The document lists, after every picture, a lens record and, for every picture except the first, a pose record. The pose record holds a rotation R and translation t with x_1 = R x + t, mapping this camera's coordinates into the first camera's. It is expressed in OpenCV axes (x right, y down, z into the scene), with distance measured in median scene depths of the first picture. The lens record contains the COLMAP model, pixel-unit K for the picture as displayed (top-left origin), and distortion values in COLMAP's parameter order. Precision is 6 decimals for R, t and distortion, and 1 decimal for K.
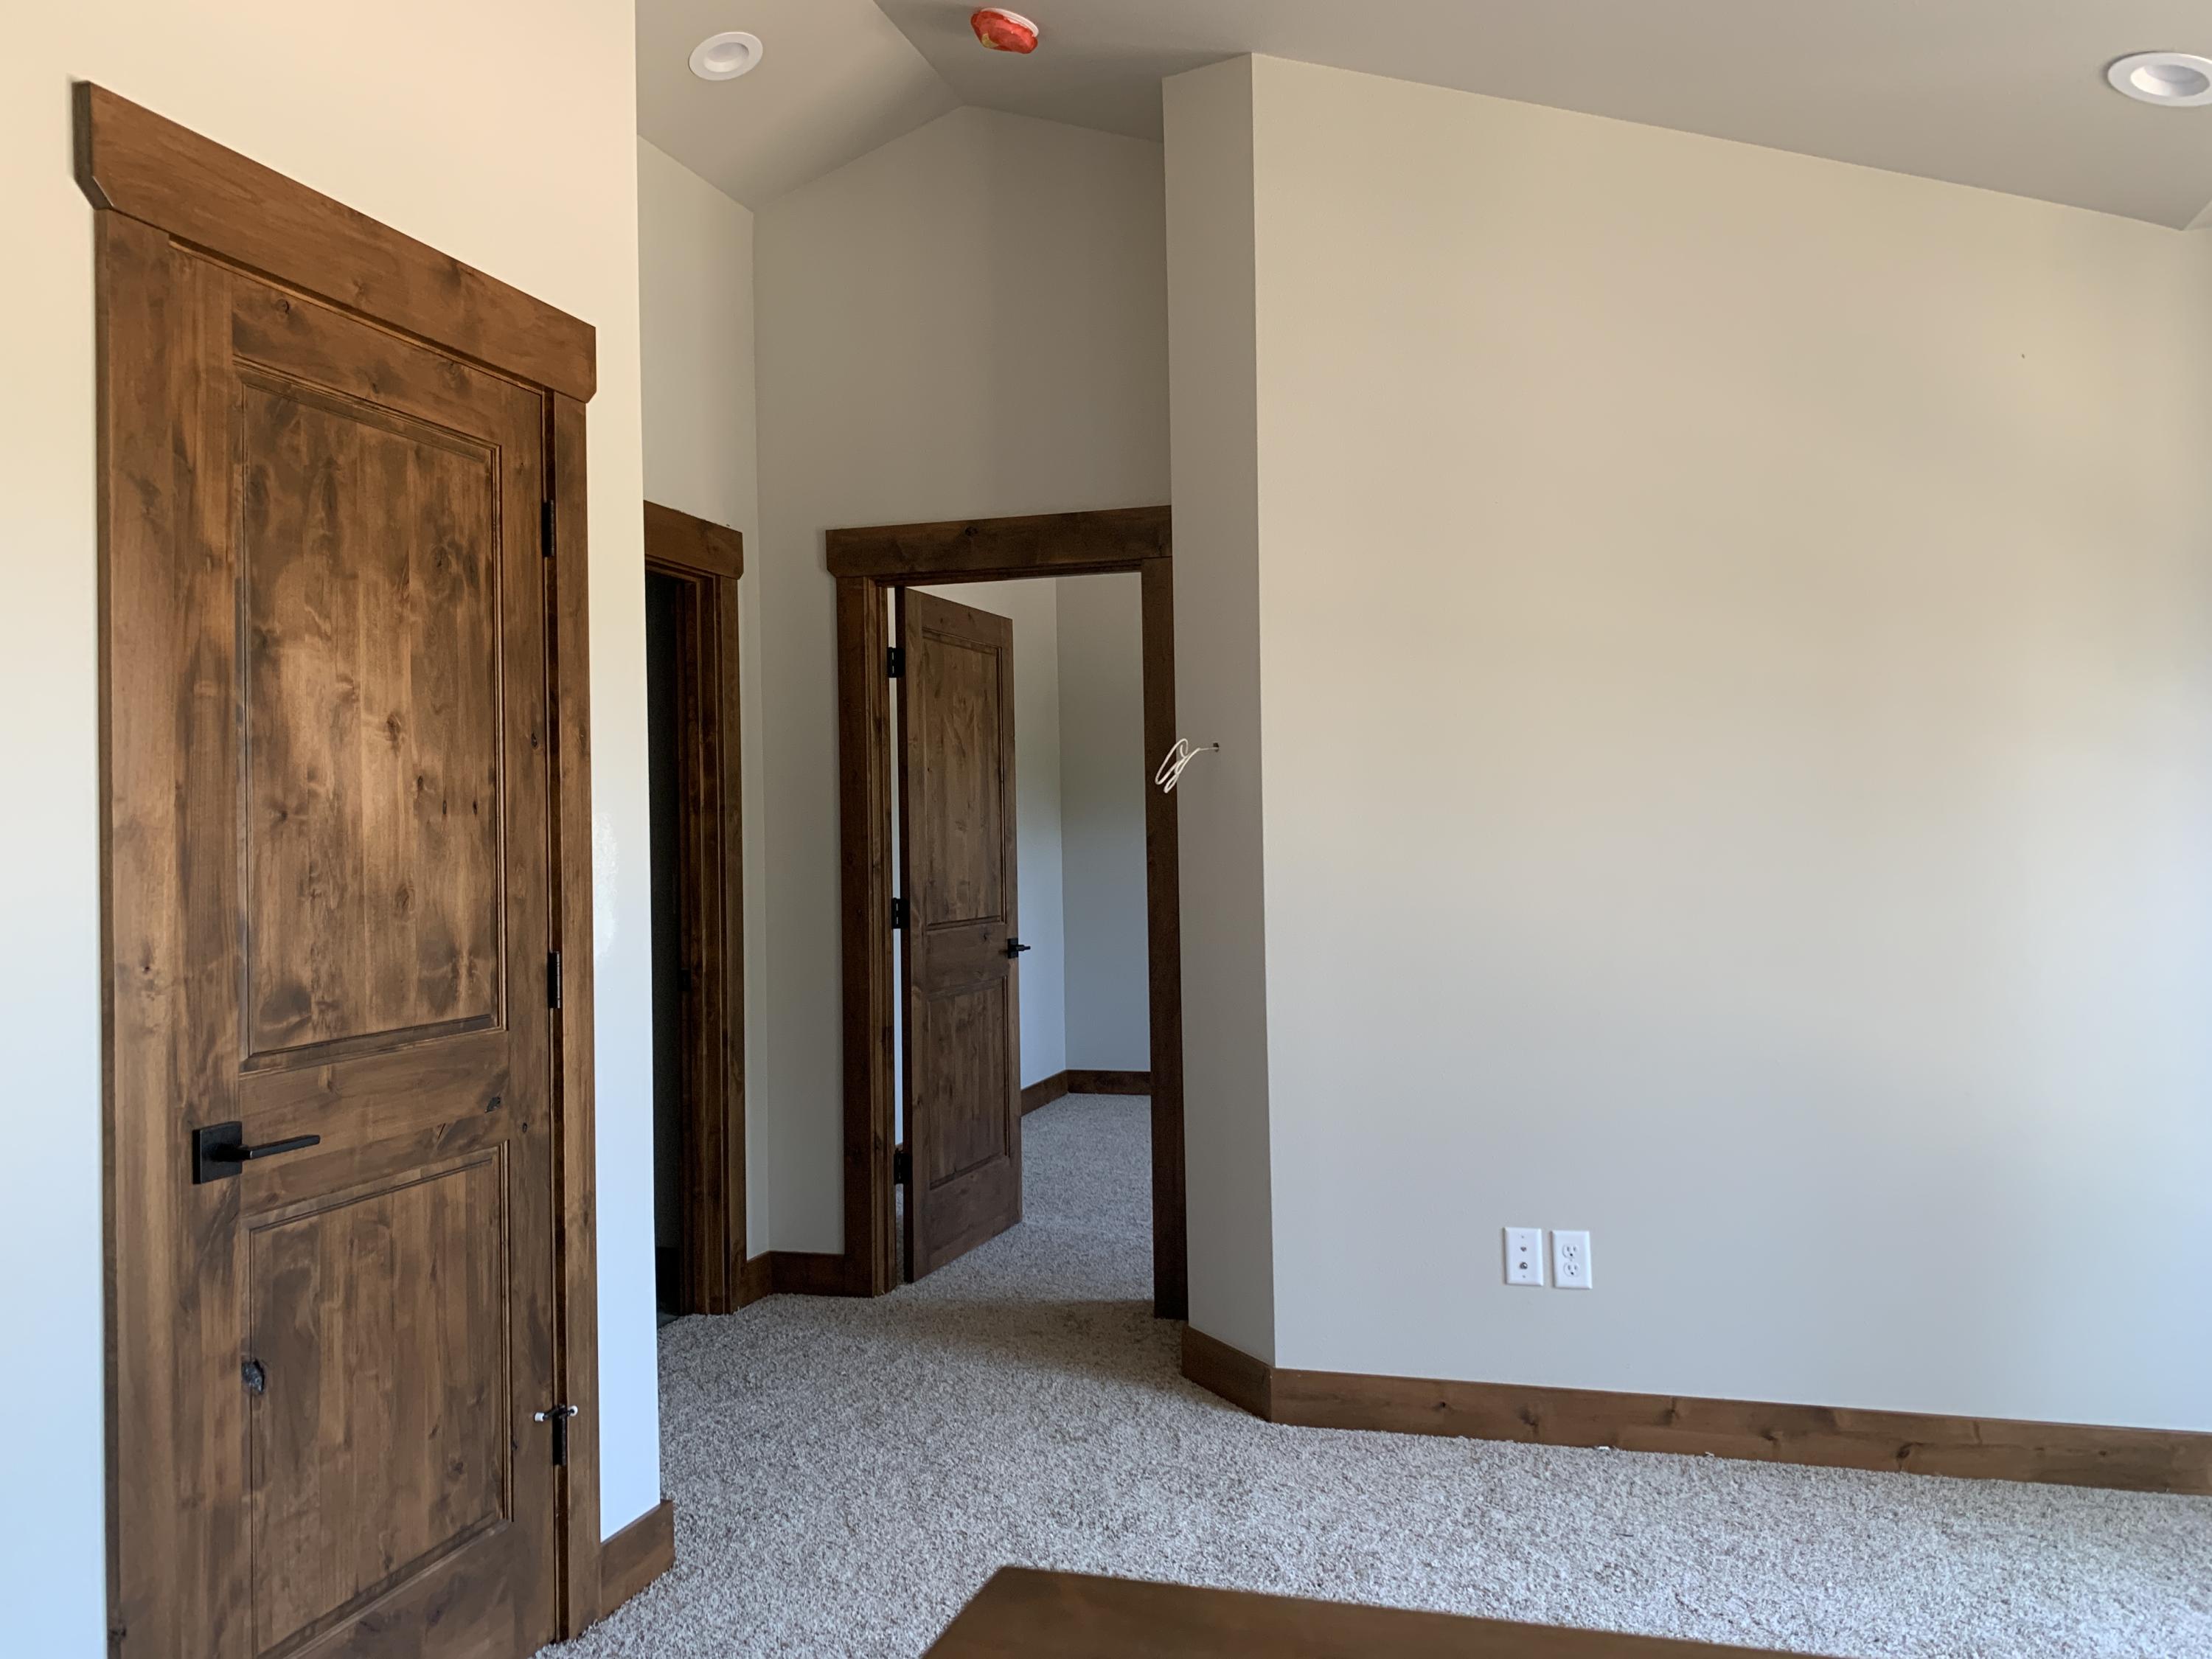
lens RADIAL K [[1677.0, 0, 1098.0], [0, 1677.0, 821.3], [0, 0, 1]] dist [-0.006420, -0.006594]
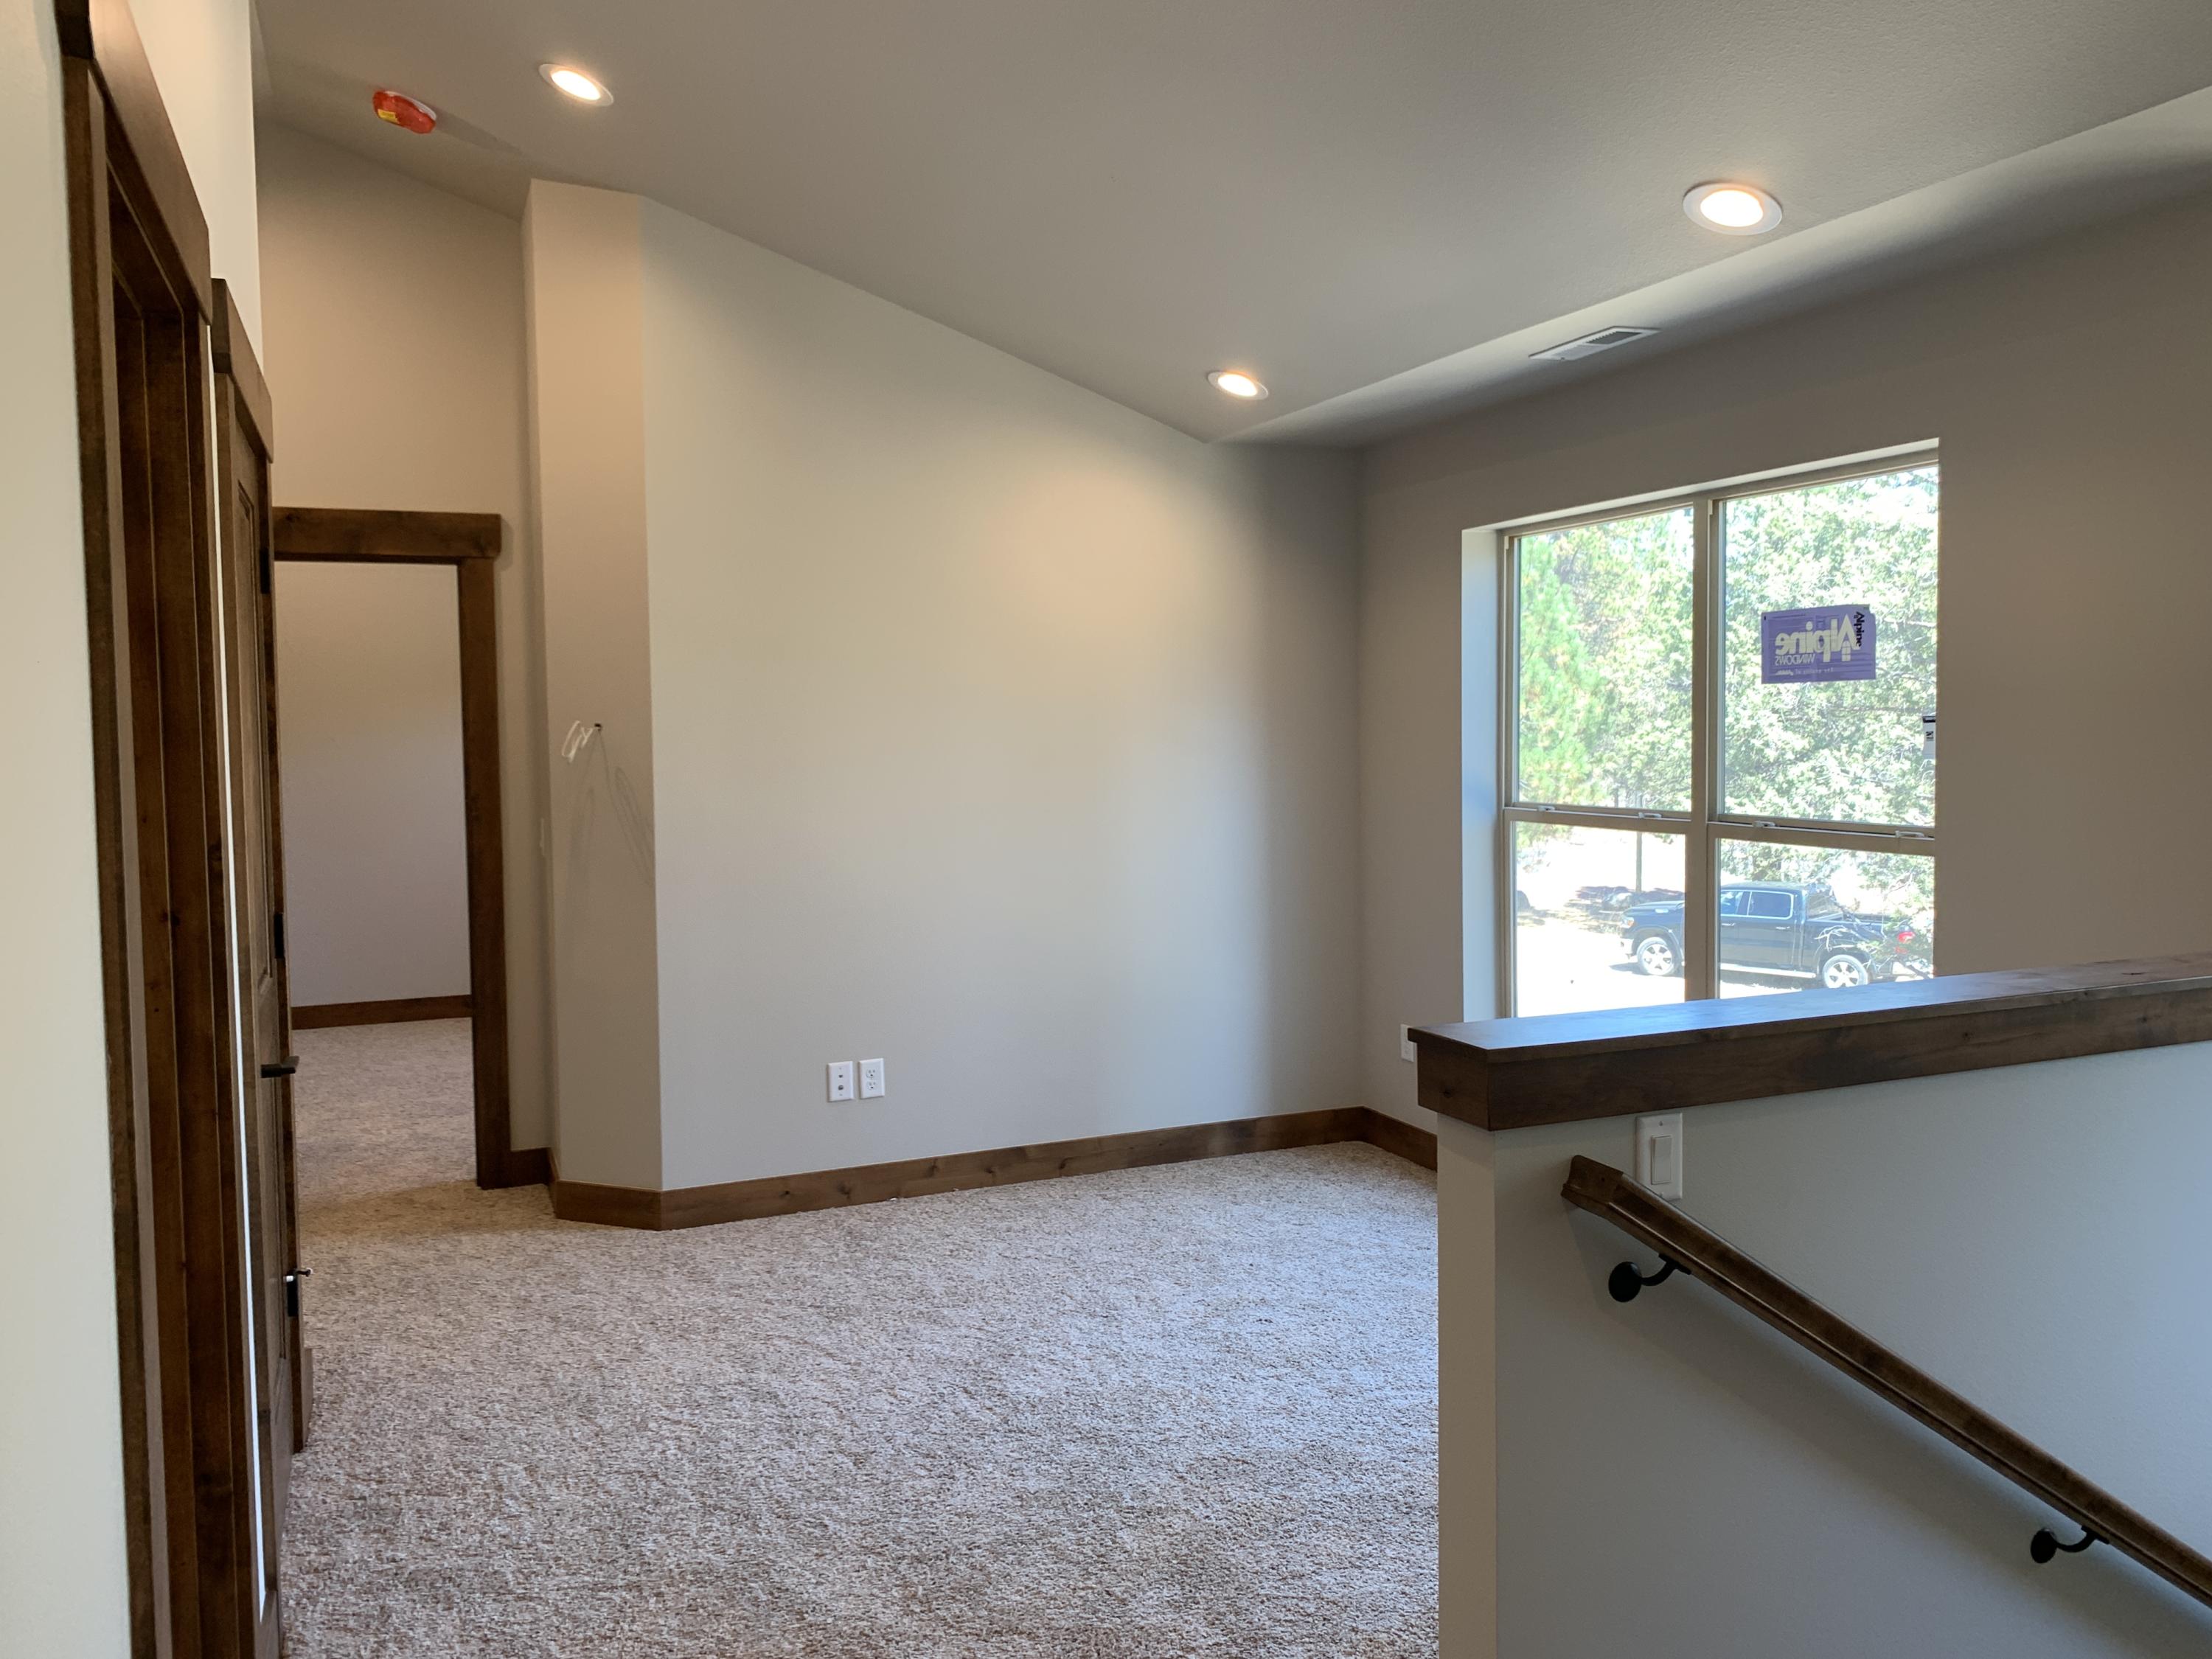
lens RADIAL K [[1677.0, 0, 1123.9], [0, 1677.0, 819.6], [0, 0, 1]] dist [-0.006420, -0.006594]
pose [[0.763882, -0.030139, 0.644651, -0.502909], [-0.004622, 0.998628, 0.052165, -0.046560], [-0.645339, -0.042828, 0.762695, -0.270519]]
